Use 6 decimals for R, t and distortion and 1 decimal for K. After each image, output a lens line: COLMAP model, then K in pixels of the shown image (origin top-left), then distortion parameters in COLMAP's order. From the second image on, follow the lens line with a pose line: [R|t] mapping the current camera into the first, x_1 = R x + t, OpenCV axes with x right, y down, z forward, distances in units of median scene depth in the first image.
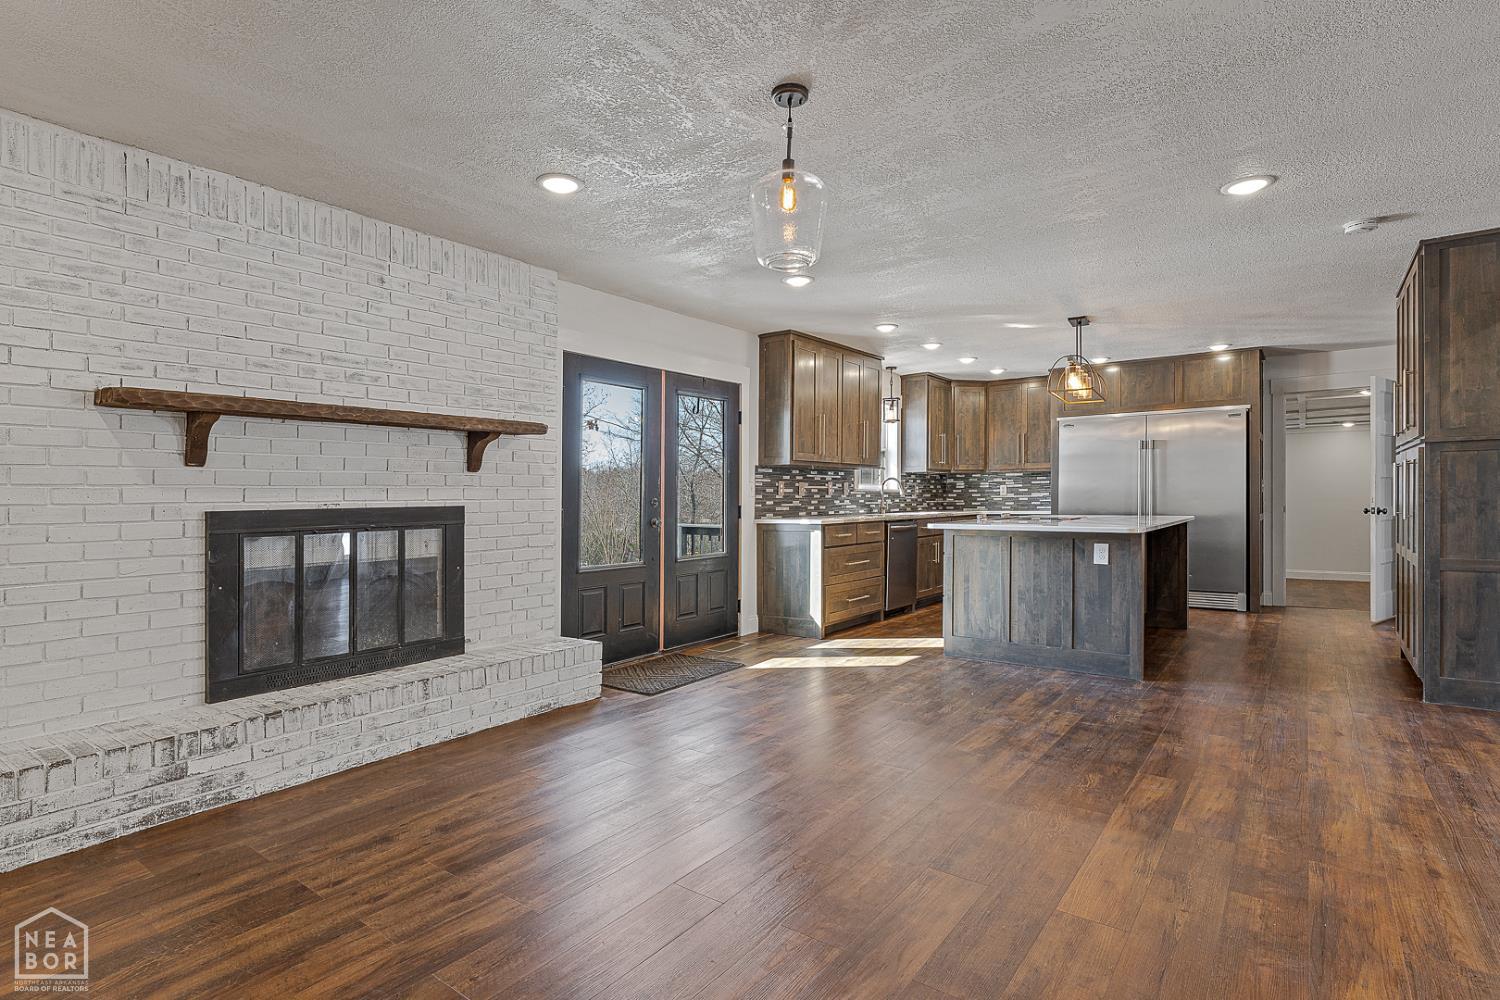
lens RADIAL K [[764.4, 0, 739.0], [0, 764.4, 501.7], [0, 0, 1]] dist [-0.003138, -0.003121]
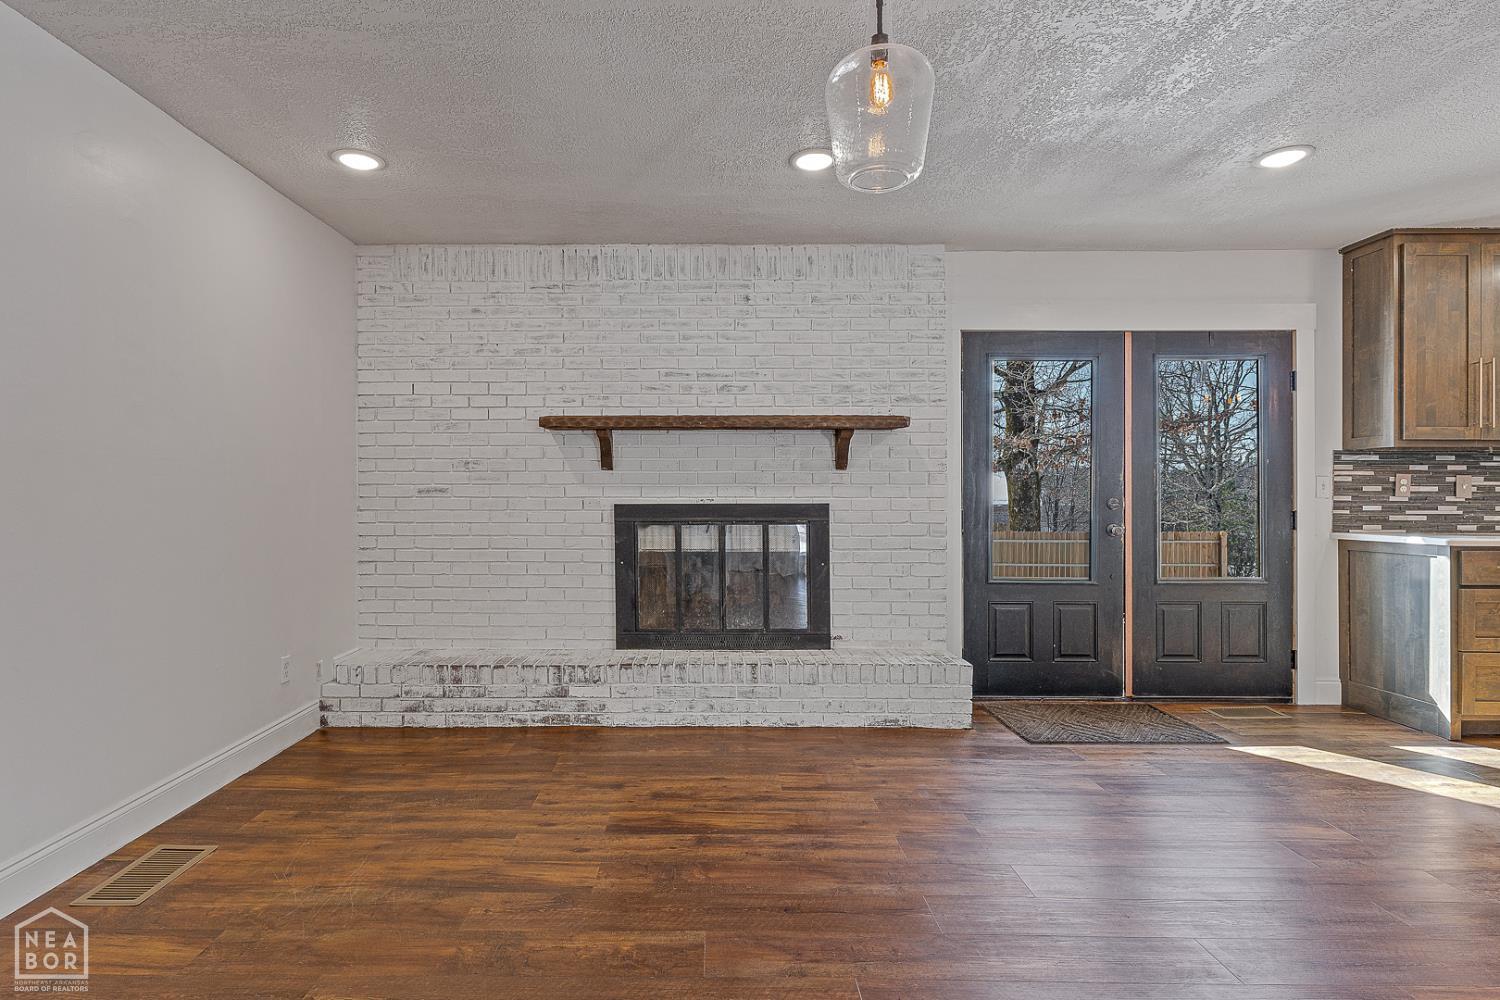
lens RADIAL K [[764.4, 0, 745.3], [0, 764.4, 506.6], [0, 0, 1]] dist [-0.003138, -0.003121]
pose [[0.582911, 0.017458, -0.812348, 0.345899], [-0.013072, 0.999841, 0.012108, -0.000902], [0.812431, 0.003561, 0.583047, 0.277769]]
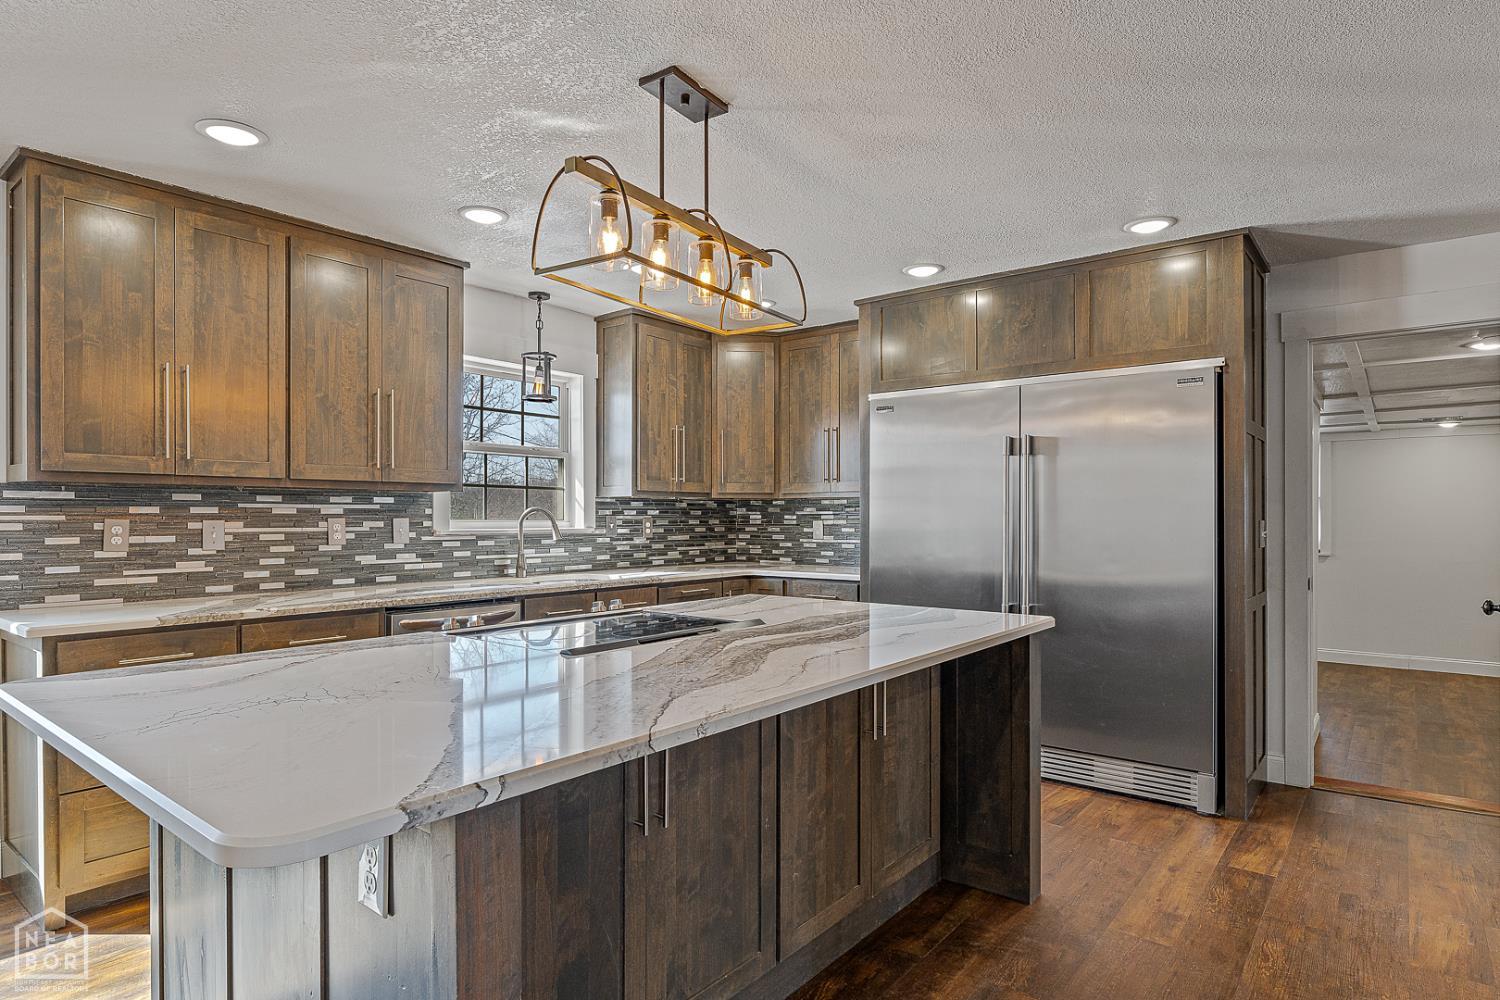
lens RADIAL K [[823.8, 0, 742.8], [0, 823.8, 509.4], [0, 0, 1]] dist [-0.006557, 0.002850]
pose [[0.999357, 0.010708, -0.034216, 0.600607], [-0.011122, 0.999867, -0.011938, -0.042776], [0.034084, 0.012311, 0.999343, 0.754037]]
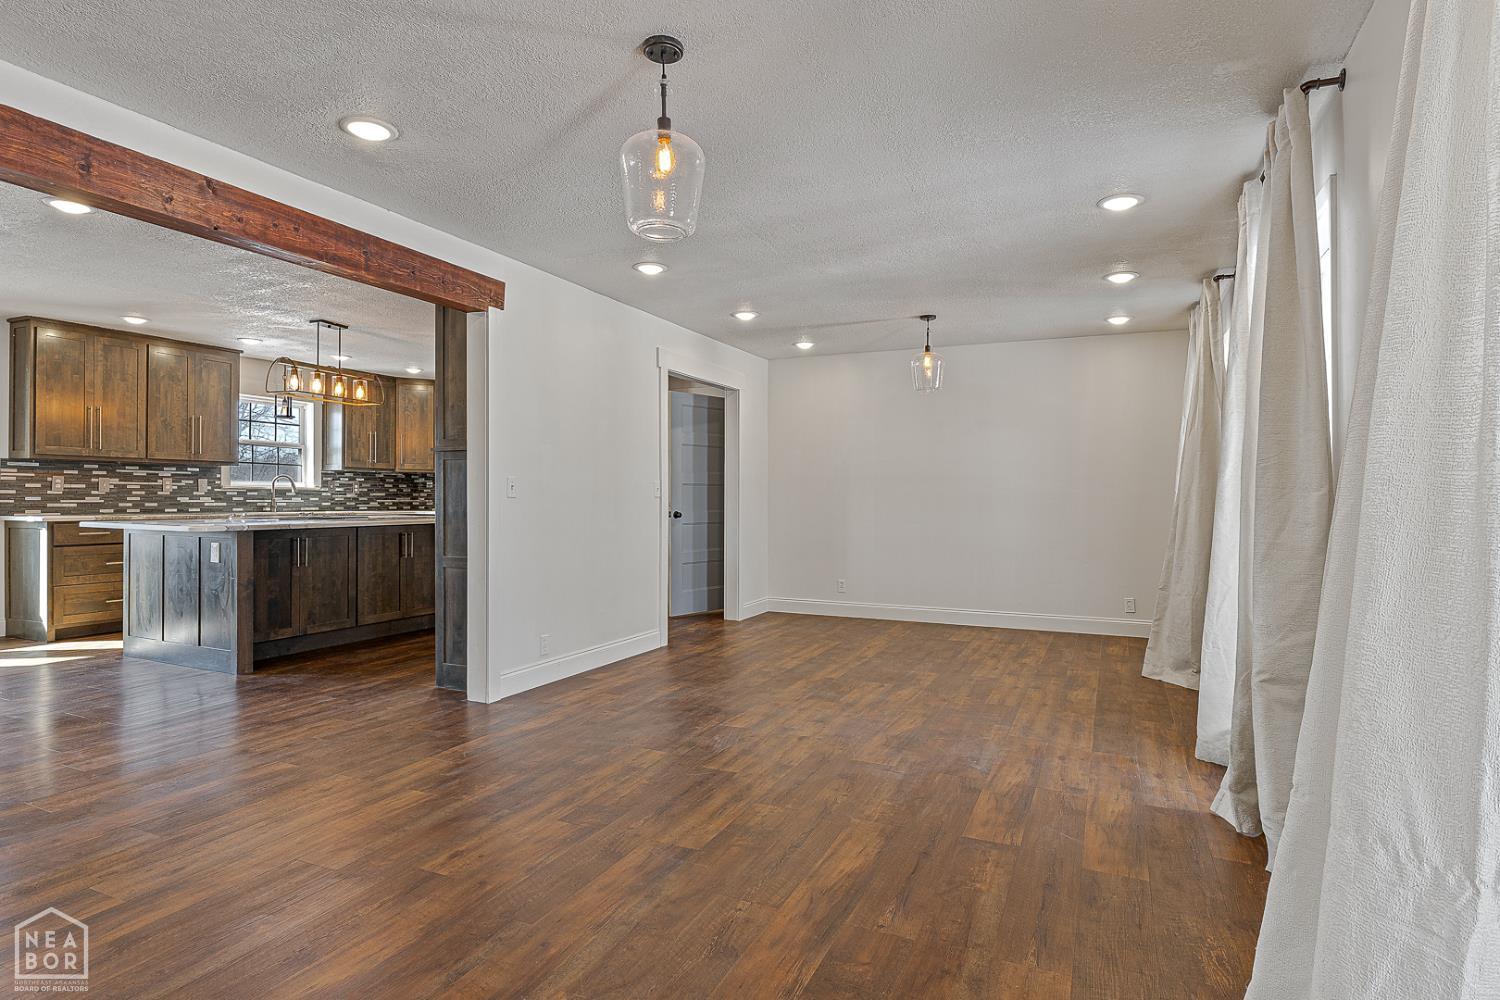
lens RADIAL K [[787.8, 0, 749.9], [0, 787.8, 493.0], [0, 0, 1]] dist [-0.012176, 0.000029]
pose [[0.976308, 0.017444, 0.215680, 0.947818], [-0.015284, 0.999815, -0.011678, -0.010587], [-0.215844, 0.008105, 0.976394, -0.168587]]
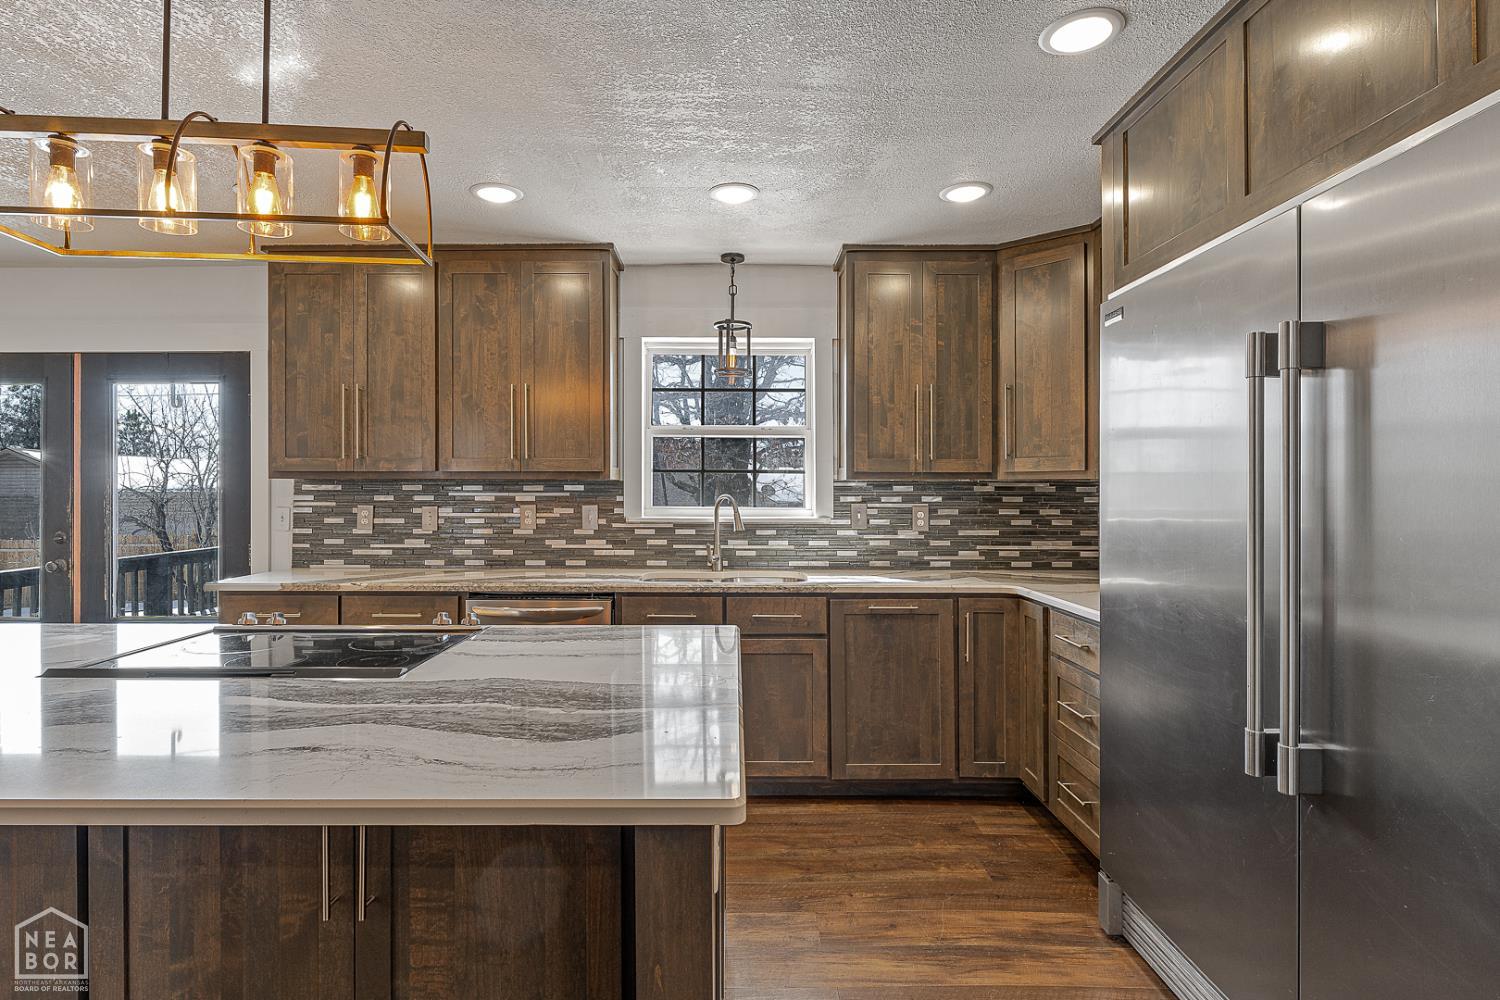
lens RADIAL K [[764.4, 0, 717.2], [0, 764.4, 483.9], [0, 0, 1]] dist [-0.003138, -0.003121]
pose [[0.598527, 0.003272, -0.801096, 0.953470], [-0.011684, 0.999921, -0.004645, -0.060345], [0.801018, 0.012141, 0.598518, 1.207561]]
